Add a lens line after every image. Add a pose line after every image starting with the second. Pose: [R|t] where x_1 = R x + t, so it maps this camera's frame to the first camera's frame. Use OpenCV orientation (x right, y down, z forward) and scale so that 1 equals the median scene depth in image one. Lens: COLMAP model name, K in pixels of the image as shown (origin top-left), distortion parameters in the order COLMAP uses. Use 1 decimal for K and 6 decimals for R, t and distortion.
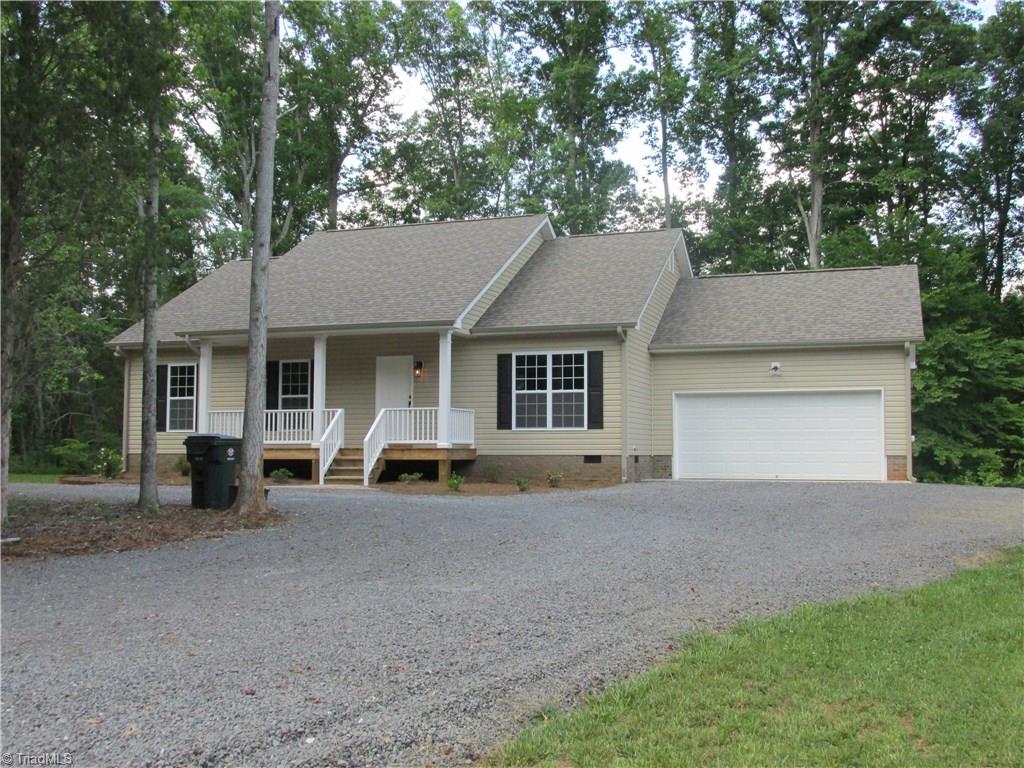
lens RADIAL K [[1043.5, 0, 510.4], [0, 1043.5, 384.2], [0, 0, 1]] dist [-0.050774, 0.000000]
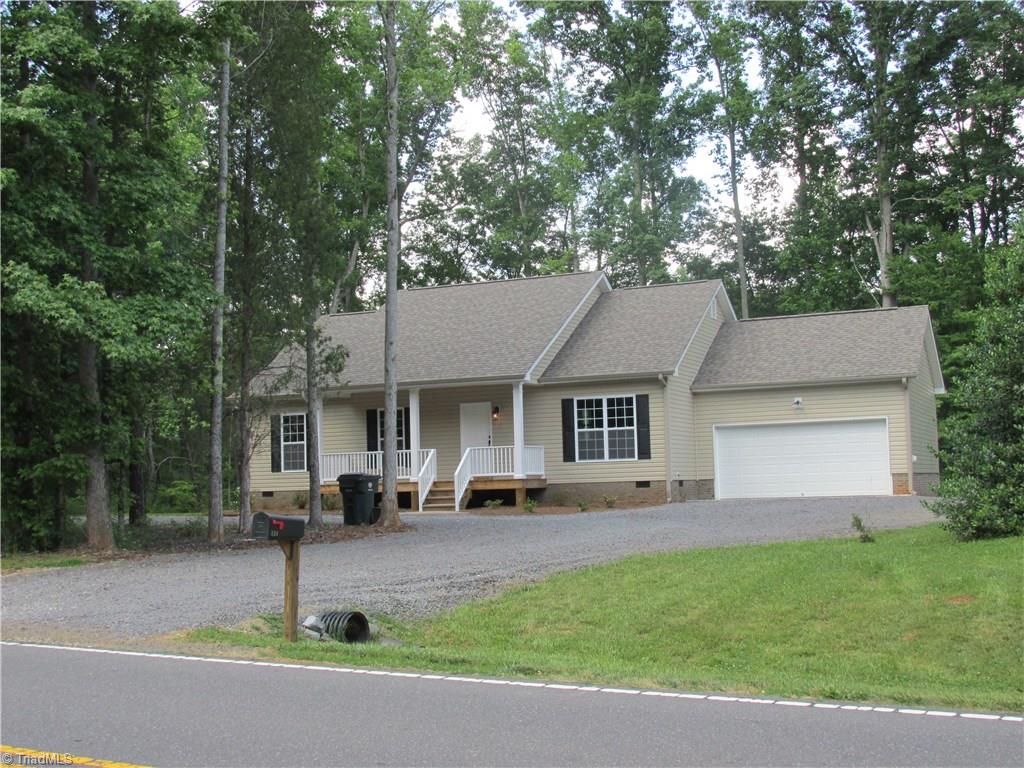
lens RADIAL K [[1271.2, 0, 512.4], [0, 1271.2, 384.1], [0, 0, 1]] dist [-0.119257, 0.000000]
pose [[0.997252, -0.034301, -0.065668, 0.019439], [0.033304, 0.999314, -0.016215, -0.017015], [0.066179, 0.013983, 0.997710, -0.321283]]
